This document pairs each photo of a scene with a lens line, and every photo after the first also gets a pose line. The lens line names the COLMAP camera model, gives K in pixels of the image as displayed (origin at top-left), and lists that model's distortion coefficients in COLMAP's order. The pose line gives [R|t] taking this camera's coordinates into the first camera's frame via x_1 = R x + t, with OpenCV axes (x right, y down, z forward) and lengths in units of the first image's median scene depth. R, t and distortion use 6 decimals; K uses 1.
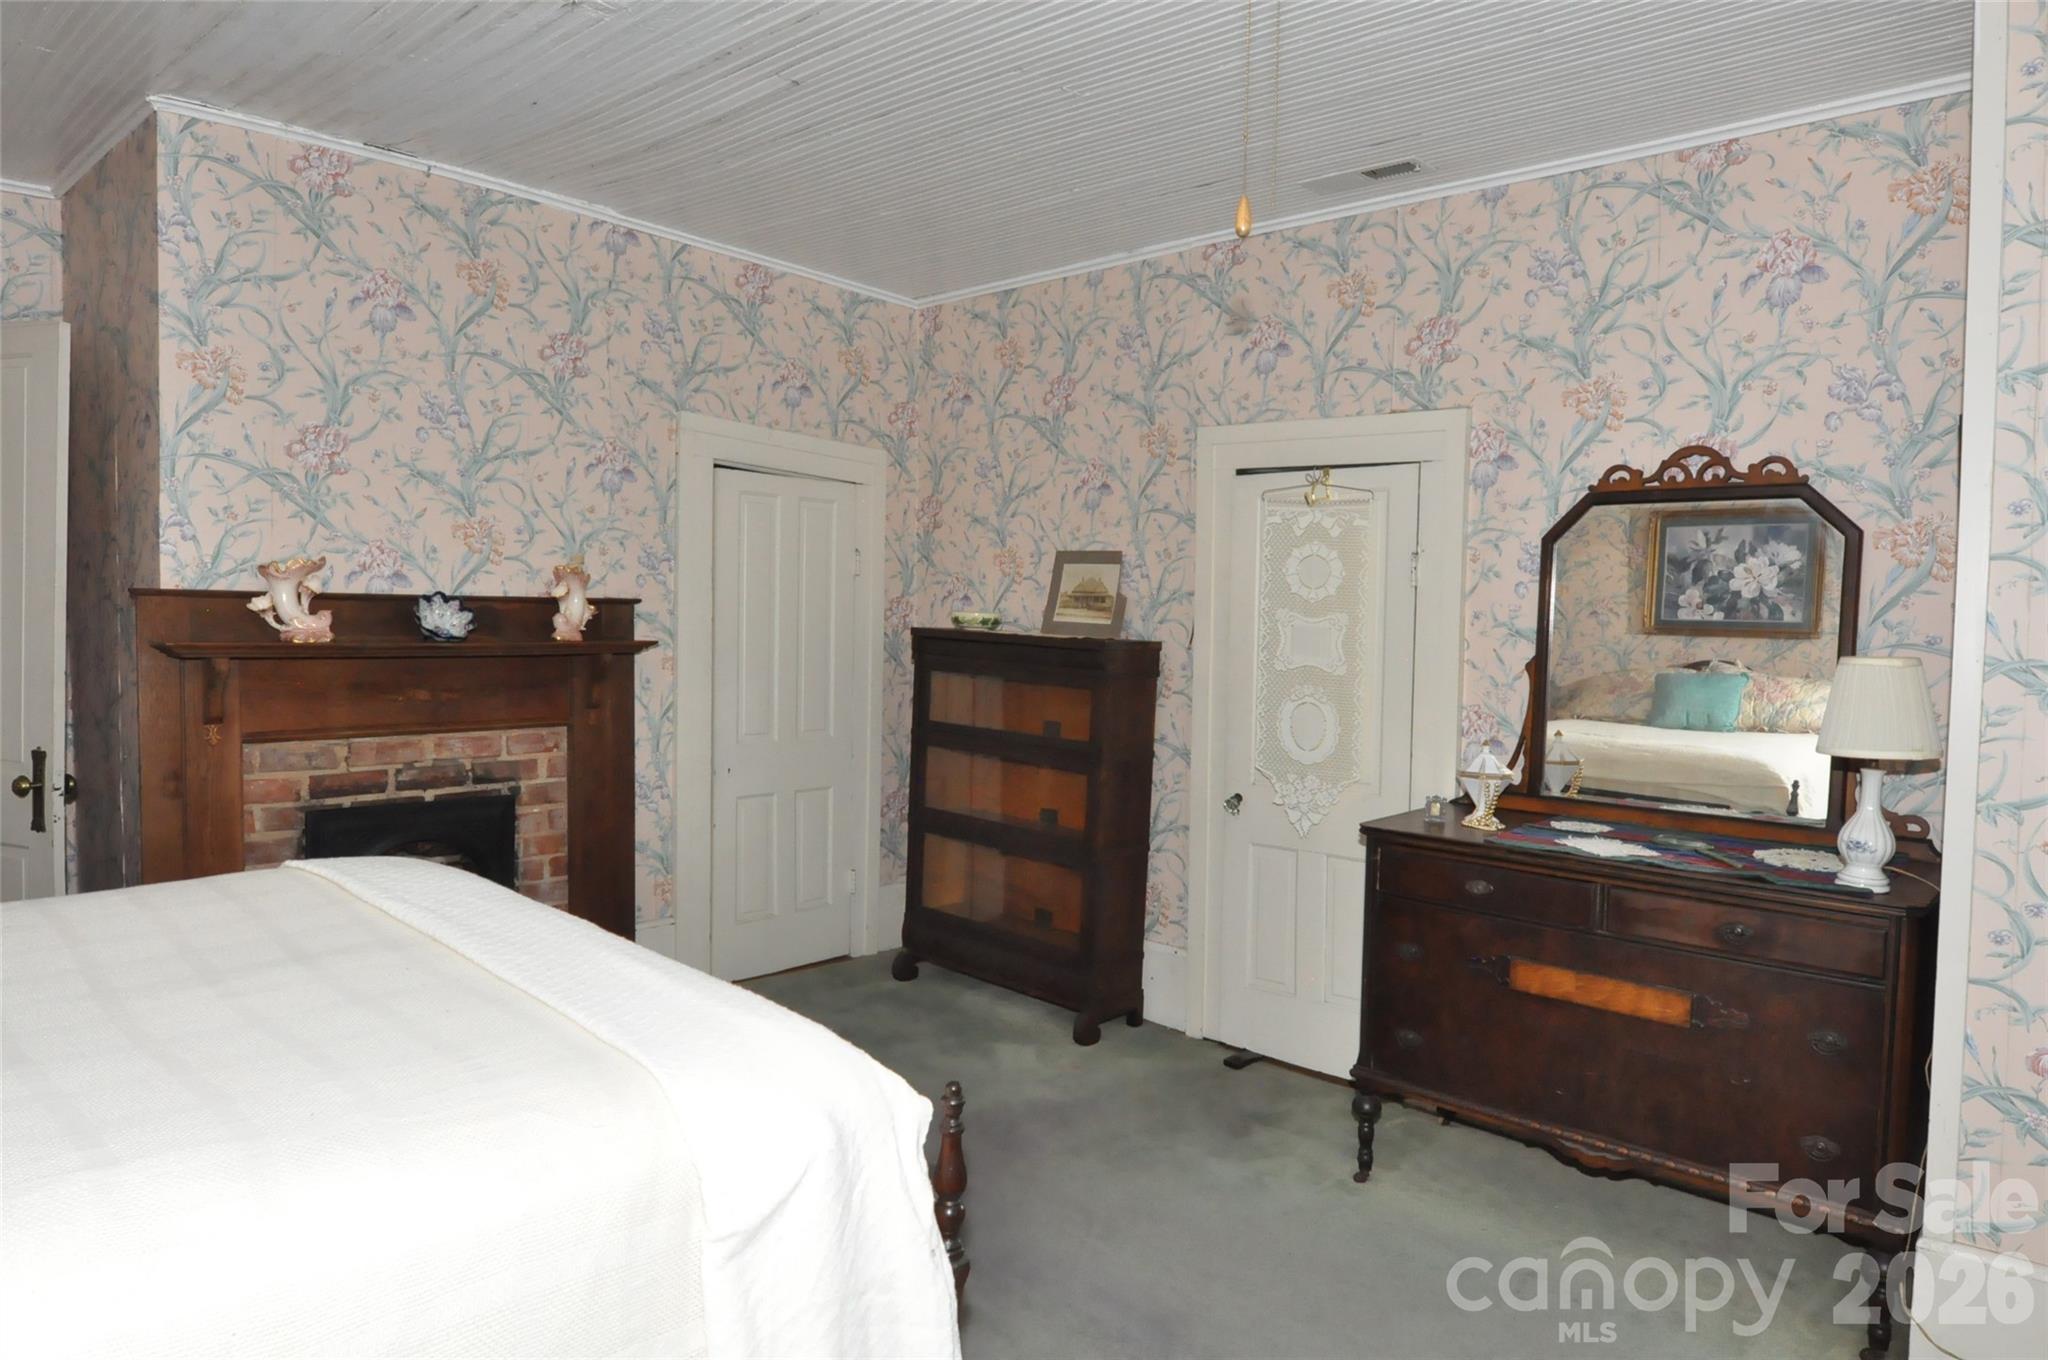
lens RADIAL K [[1243.4, 0, 1019.4], [0, 1243.4, 679.9], [0, 0, 1]] dist [-0.012412, -0.004606]
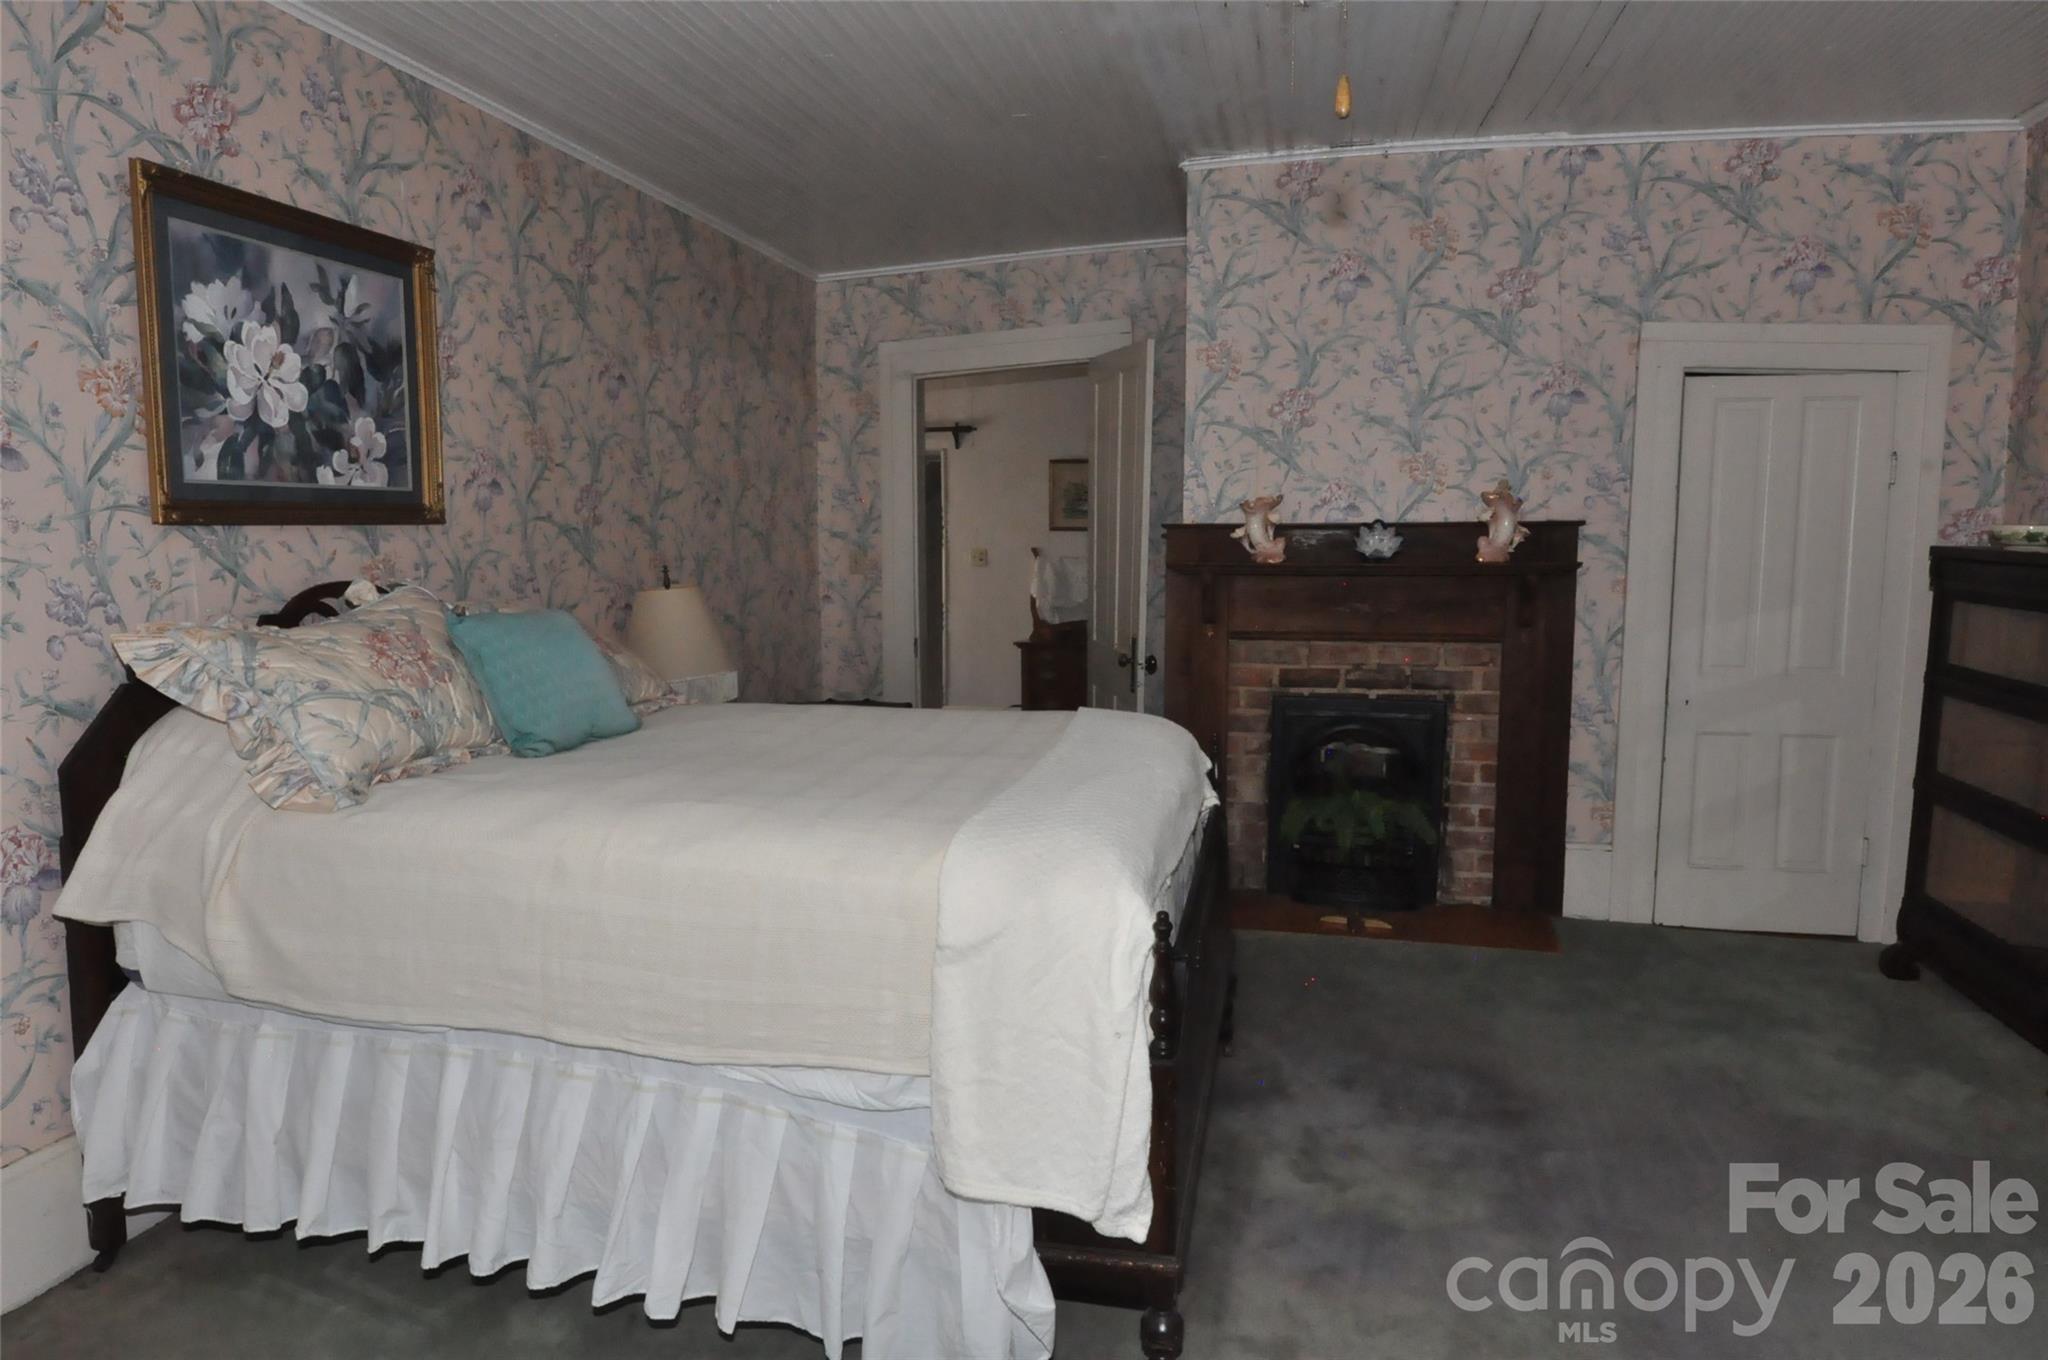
lens RADIAL K [[1243.4, 0, 1014.0], [0, 1243.4, 673.2], [0, 0, 1]] dist [-0.012412, -0.004606]
pose [[0.517073, 0.073221, -0.852804, 0.334045], [-0.030602, 0.997279, 0.067070, 0.004529], [0.855394, -0.008582, 0.517906, 0.094488]]
